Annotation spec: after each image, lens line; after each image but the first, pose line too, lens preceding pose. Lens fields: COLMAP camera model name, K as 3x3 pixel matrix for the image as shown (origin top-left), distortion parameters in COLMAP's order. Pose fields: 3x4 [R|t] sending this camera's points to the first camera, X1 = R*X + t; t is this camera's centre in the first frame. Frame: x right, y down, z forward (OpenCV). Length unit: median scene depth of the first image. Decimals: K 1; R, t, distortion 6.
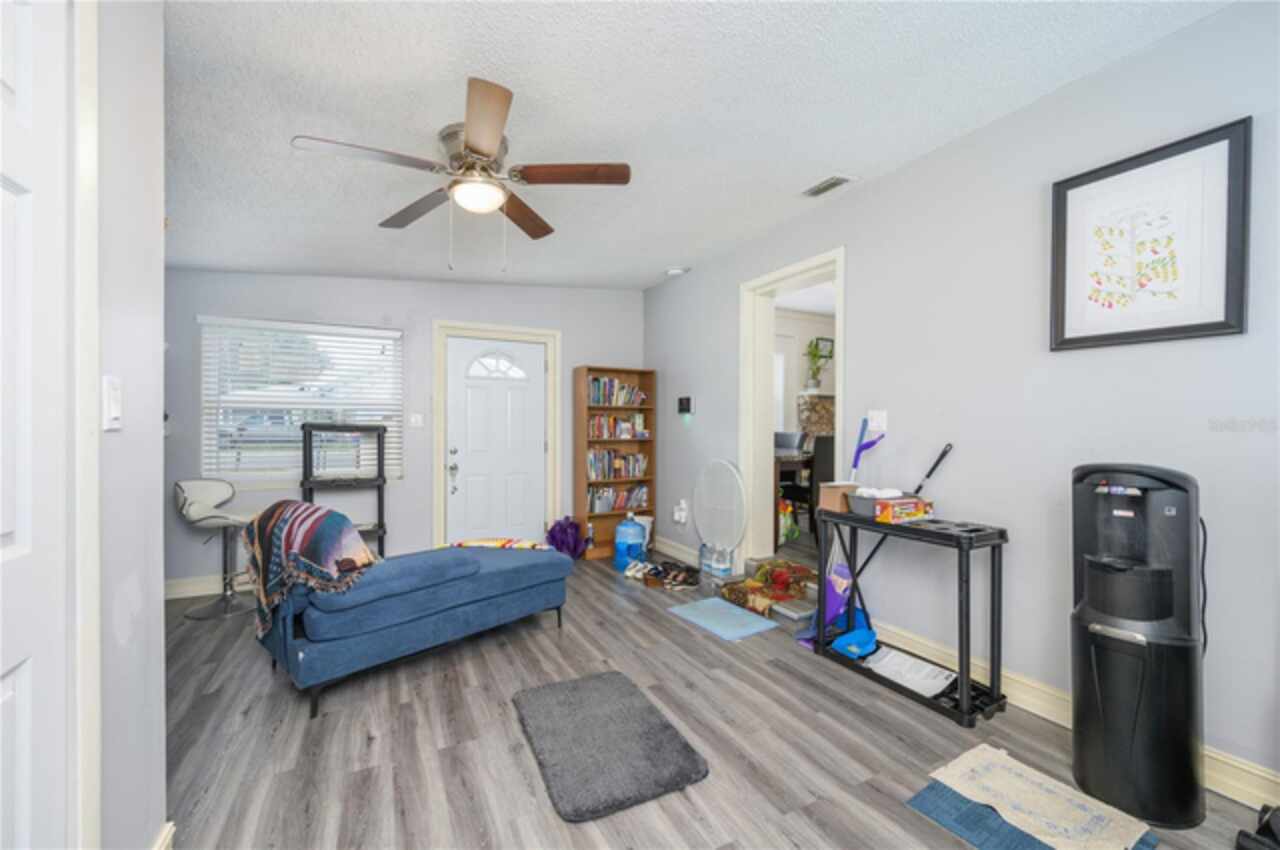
lens RADIAL K [[514.1, 0, 646.4], [0, 514.1, 428.4], [0, 0, 1]] dist [0.001626, 0.000224]
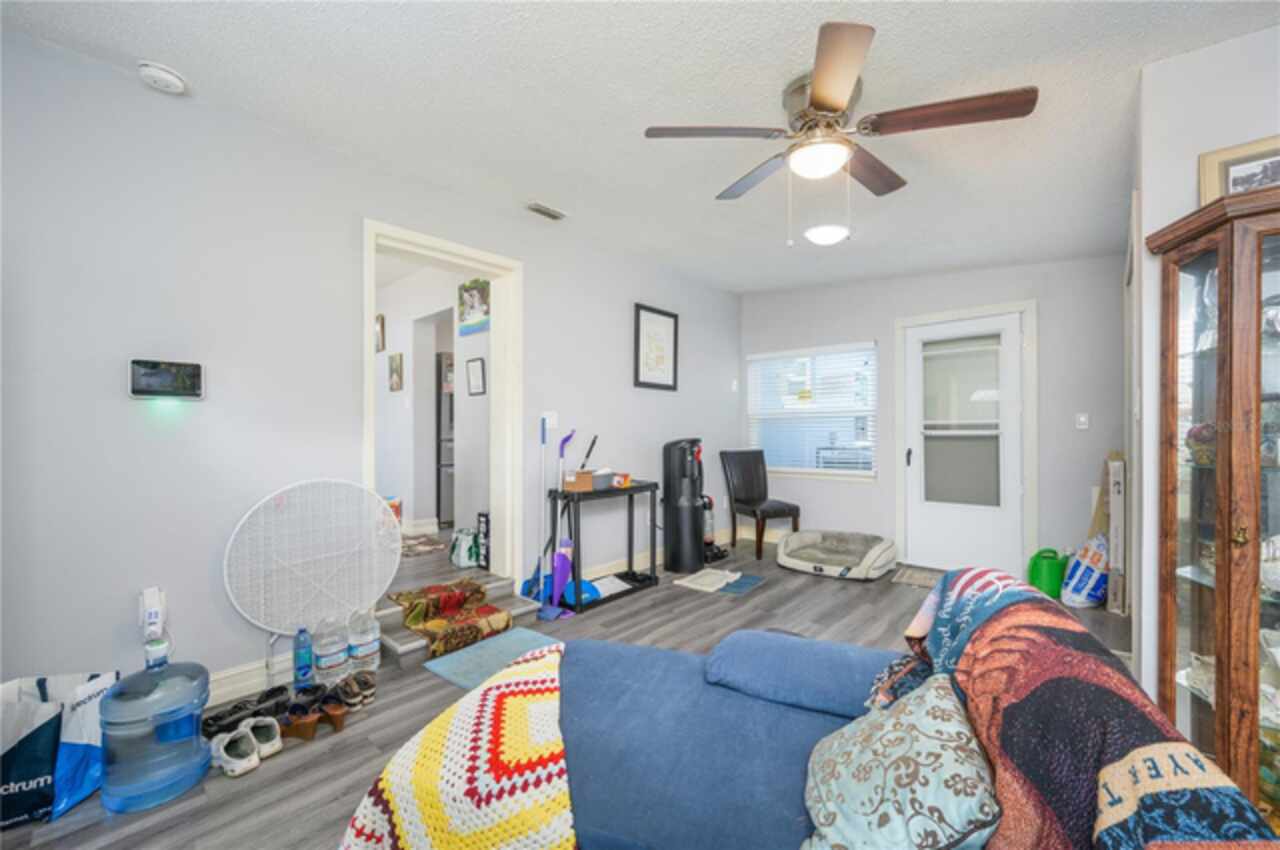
lens RADIAL K [[514.1, 0, 646.4], [0, 514.1, 428.4], [0, 0, 1]] dist [0.001626, 0.000224]
pose [[-0.335029, -0.004719, 0.942196, -1.032235], [0.010234, 0.999910, 0.008647, -0.003723], [-0.942152, 0.012540, -0.334951, 1.520606]]
